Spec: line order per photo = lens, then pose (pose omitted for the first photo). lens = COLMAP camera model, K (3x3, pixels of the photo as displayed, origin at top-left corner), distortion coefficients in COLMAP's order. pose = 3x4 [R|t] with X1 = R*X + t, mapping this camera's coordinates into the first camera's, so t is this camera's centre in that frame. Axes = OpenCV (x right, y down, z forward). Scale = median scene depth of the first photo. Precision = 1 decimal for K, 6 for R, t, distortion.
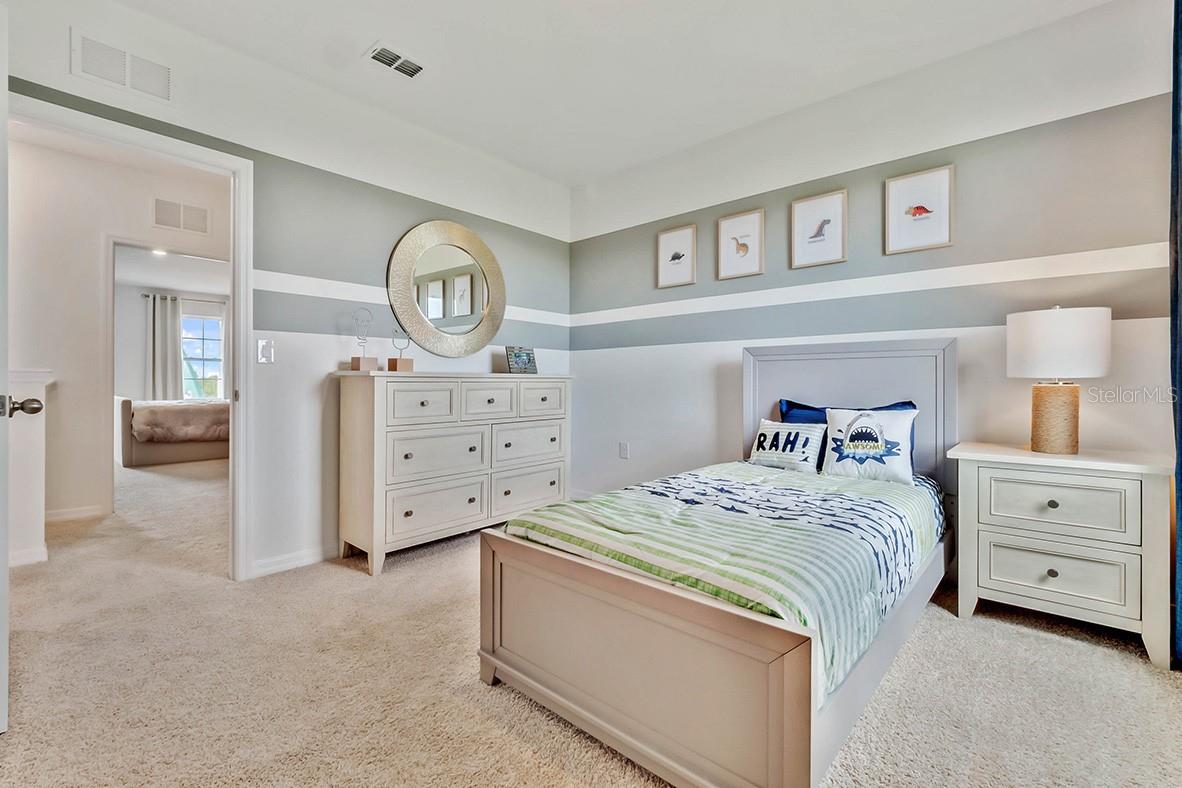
lens RADIAL K [[502.2, 0, 589.0], [0, 502.2, 377.2], [0, 0, 1]] dist [0.001628, -0.006546]
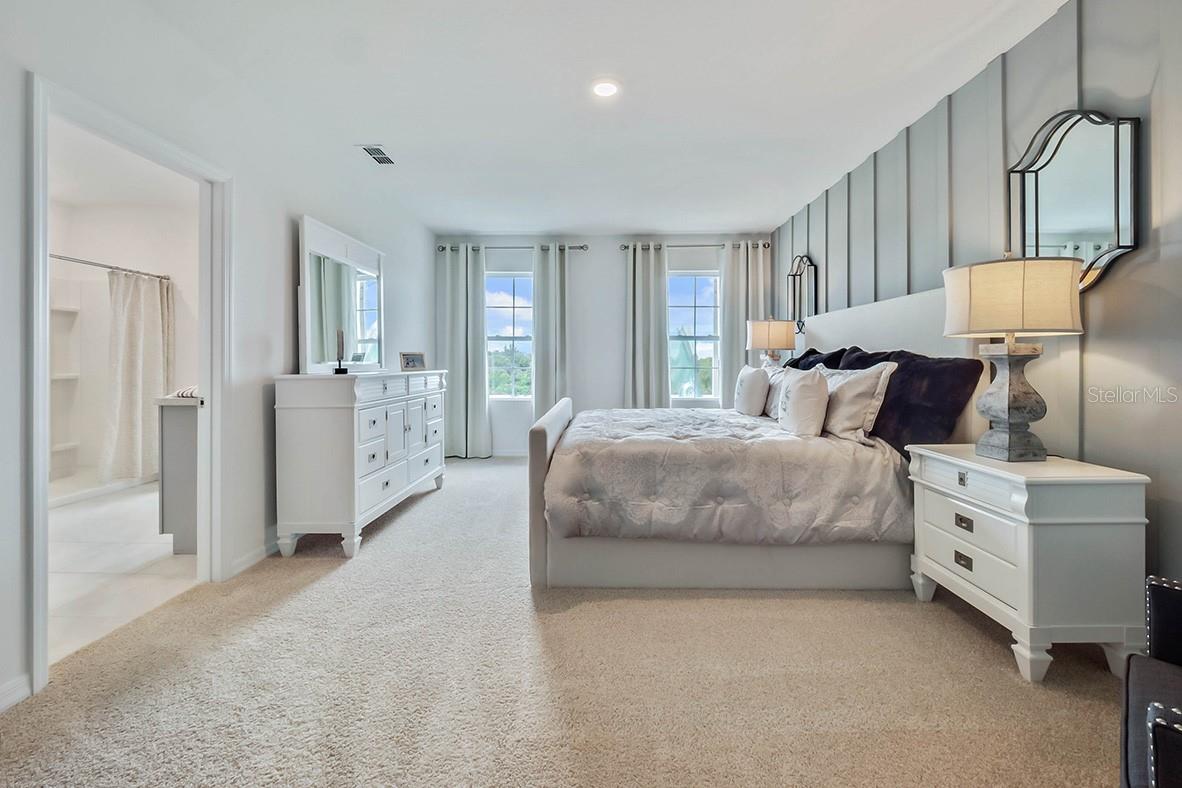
lens RADIAL K [[504.3, 0, 598.5], [0, 504.3, 361.9], [0, 0, 1]] dist [0.025872, -0.022424]
pose [[0.651265, -0.007047, -0.758818, -0.442915], [0.011066, 0.999939, 0.000211, -0.008084], [0.758770, -0.008534, 0.651303, 0.597064]]
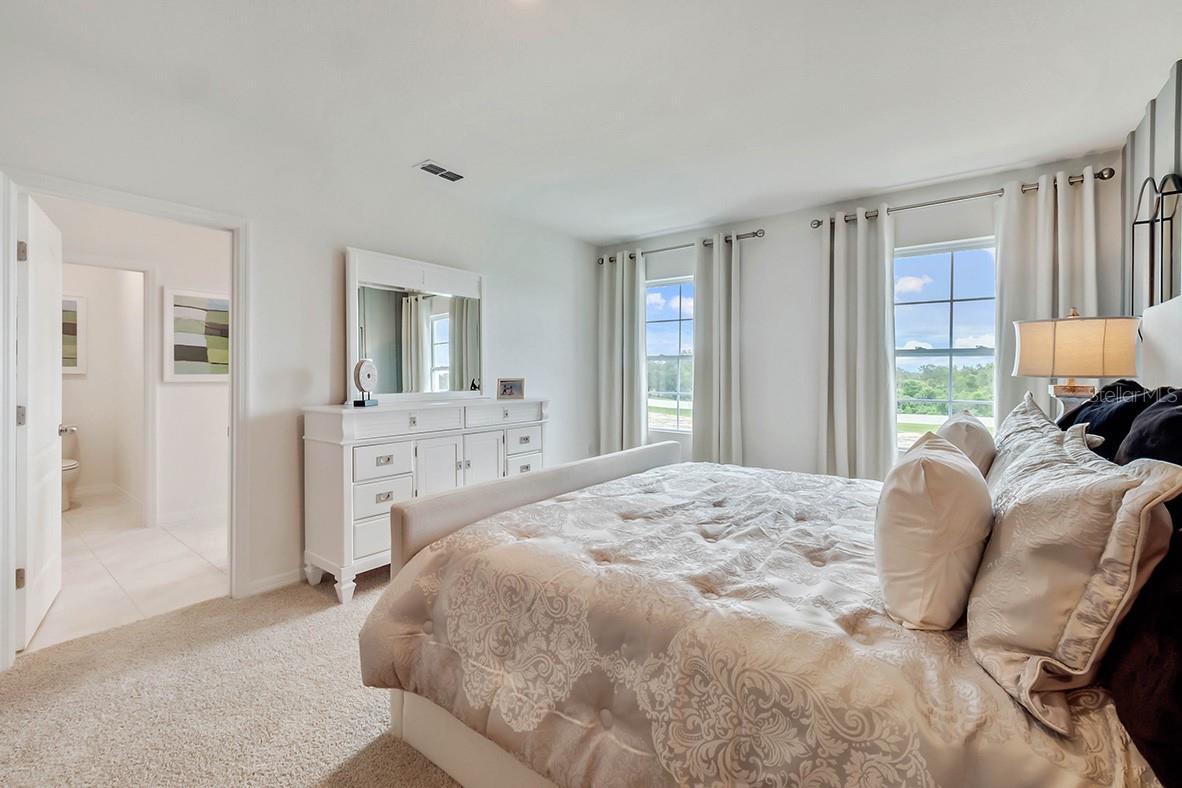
lens RADIAL K [[502.2, 0, 589.0], [0, 502.2, 377.2], [0, 0, 1]] dist [0.001628, -0.006546]
pose [[0.065916, 0.001262, -0.997824, -0.487597], [0.007843, 0.999968, 0.001783, -0.023303], [0.997794, -0.007944, 0.065904, 0.858848]]
